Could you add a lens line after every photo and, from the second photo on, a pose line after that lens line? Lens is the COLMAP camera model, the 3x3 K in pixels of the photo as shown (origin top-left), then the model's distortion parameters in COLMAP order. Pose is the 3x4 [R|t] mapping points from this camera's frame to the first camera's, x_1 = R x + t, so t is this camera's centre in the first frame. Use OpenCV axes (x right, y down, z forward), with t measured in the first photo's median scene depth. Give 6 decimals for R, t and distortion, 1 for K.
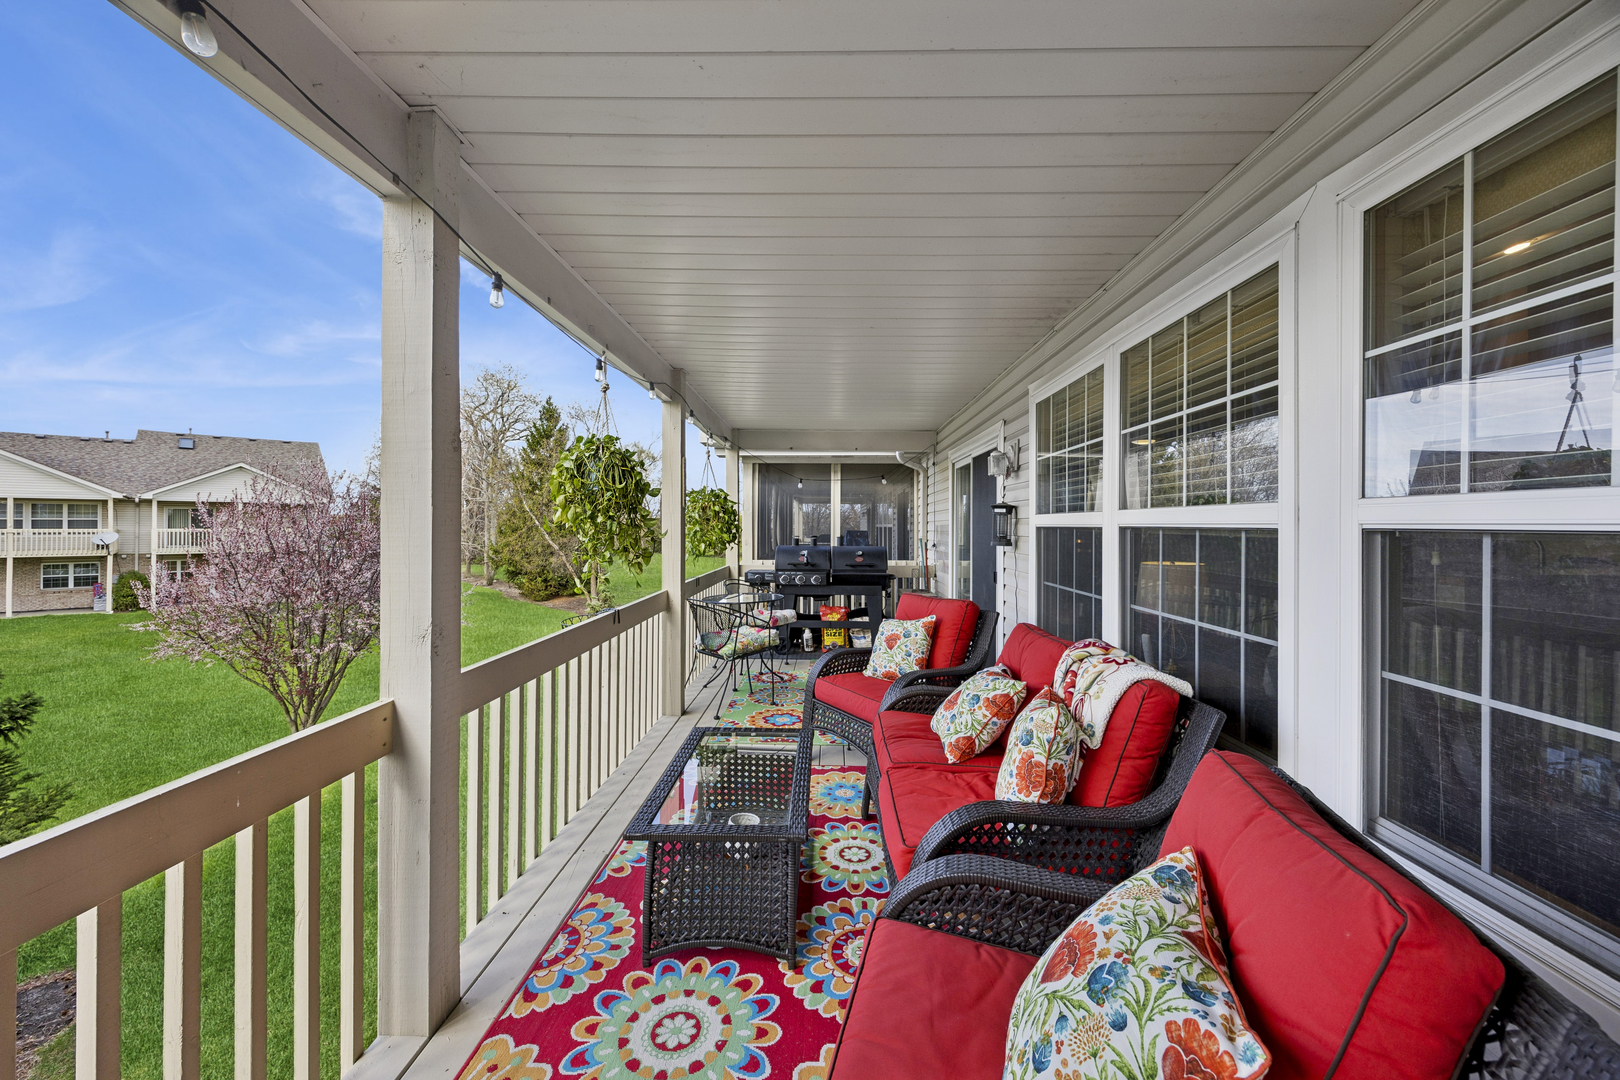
lens RADIAL K [[630.4, 0, 813.8], [0, 630.4, 532.9], [0, 0, 1]] dist [-0.000764, 0.000393]
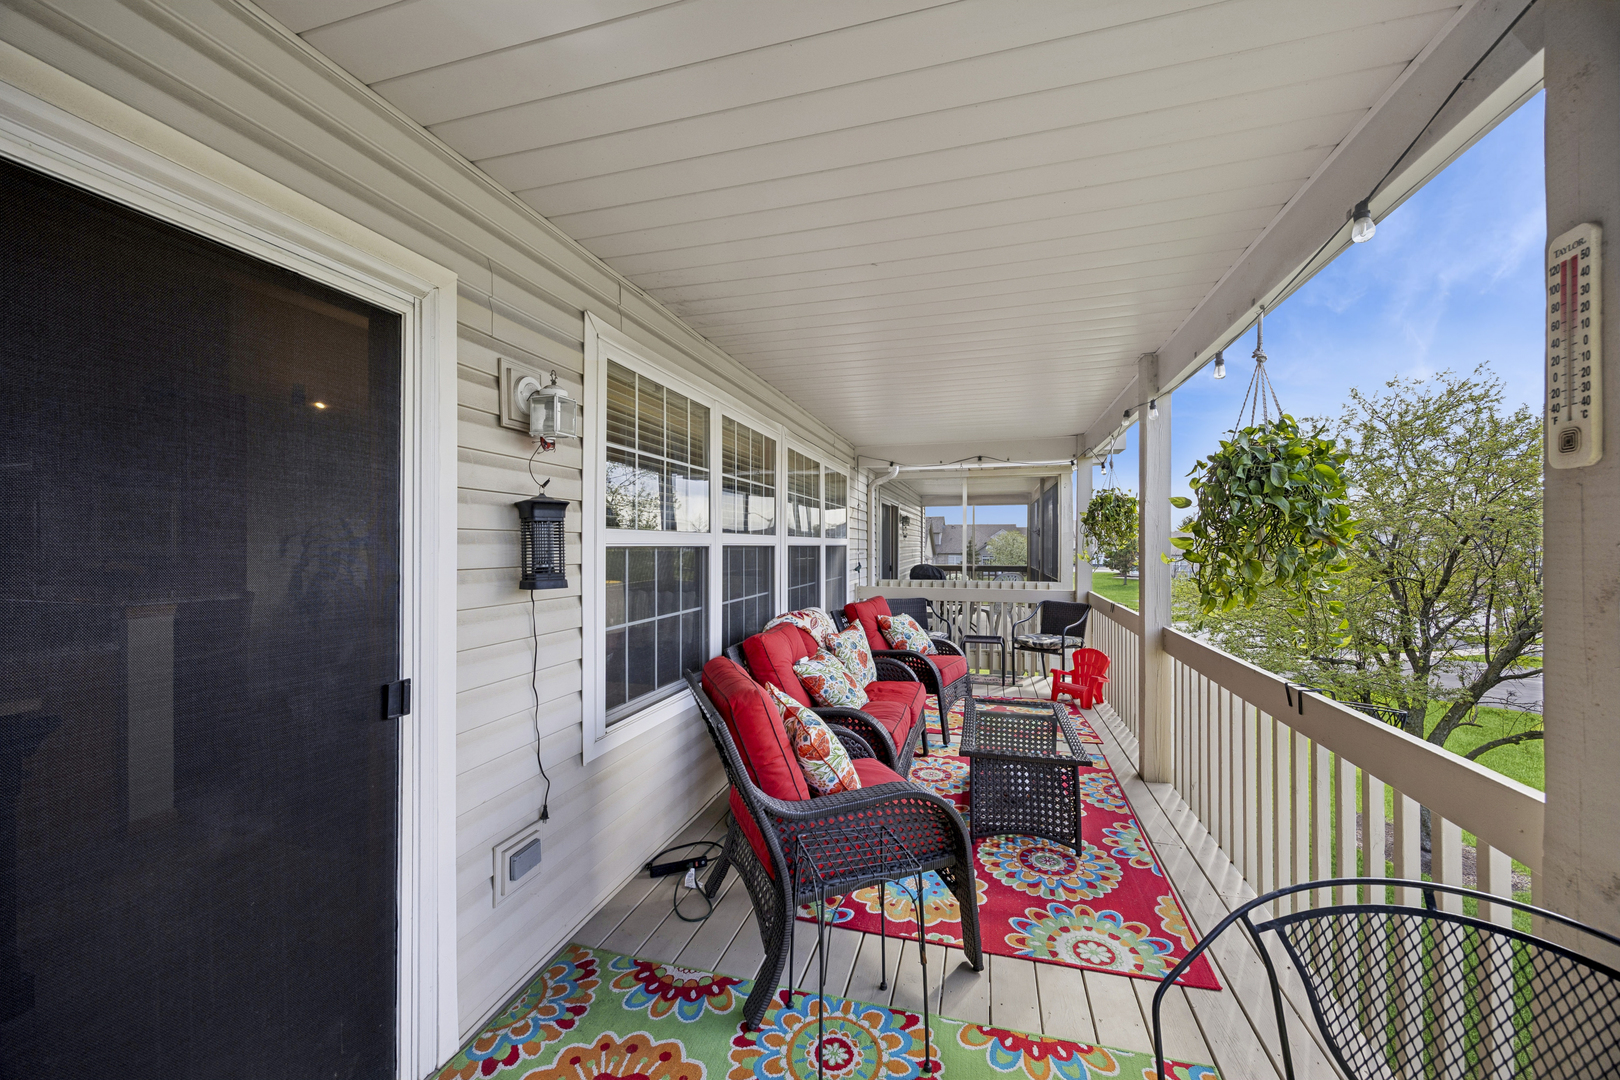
lens RADIAL K [[630.4, 0, 799.6], [0, 630.4, 530.6], [0, 0, 1]] dist [-0.000764, 0.000393]
pose [[-0.965760, 0.006493, 0.259355, -0.023492], [0.004480, 0.999955, -0.008354, -0.035434], [-0.259397, -0.006906, -0.965746, 2.571849]]
